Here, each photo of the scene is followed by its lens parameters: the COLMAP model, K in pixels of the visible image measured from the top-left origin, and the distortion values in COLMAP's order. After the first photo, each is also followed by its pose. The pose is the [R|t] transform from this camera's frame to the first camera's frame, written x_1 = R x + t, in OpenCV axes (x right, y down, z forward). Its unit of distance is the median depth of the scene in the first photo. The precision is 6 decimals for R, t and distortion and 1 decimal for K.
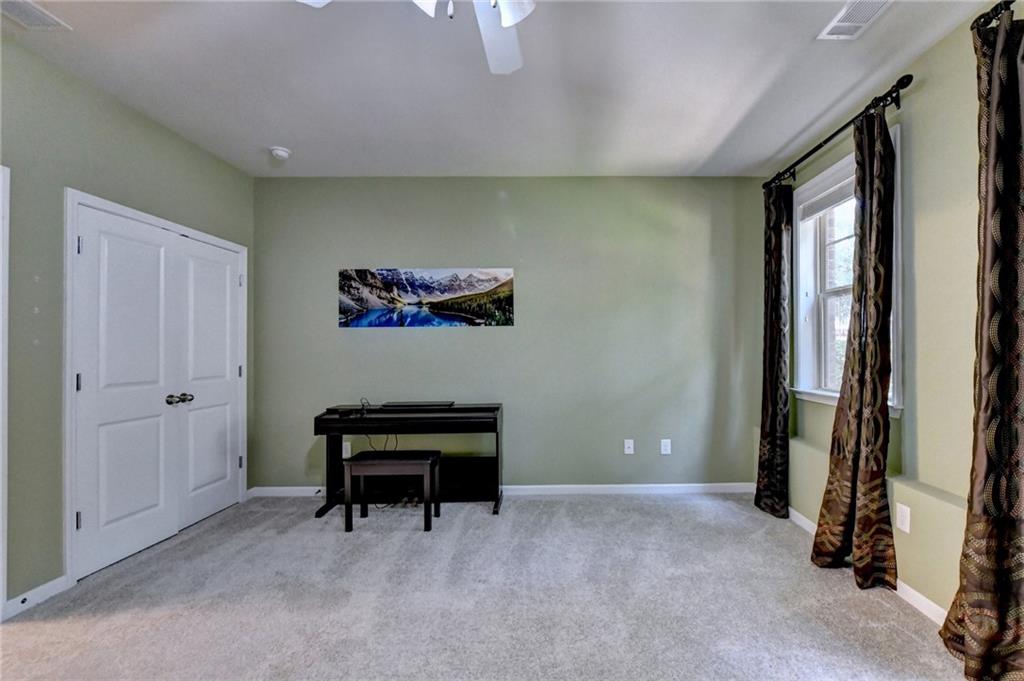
lens RADIAL K [[432.8, 0, 540.5], [0, 432.8, 347.0], [0, 0, 1]] dist [0.000623, 0.000247]
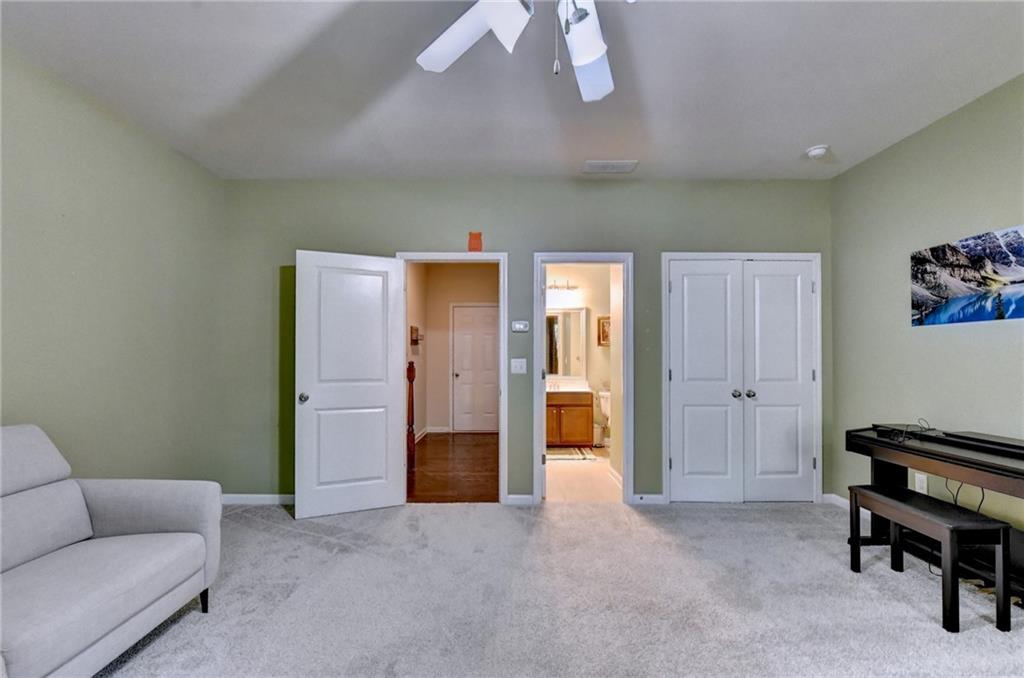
lens RADIAL K [[426.3, 0, 521.3], [0, 426.3, 353.3], [0, 0, 1]] dist [-0.000639, -0.000266]
pose [[0.041935, 0.000912, -0.999120, 0.285363], [0.005799, 0.999983, 0.001156, -0.001146], [0.999104, -0.005843, 0.041929, 0.259224]]
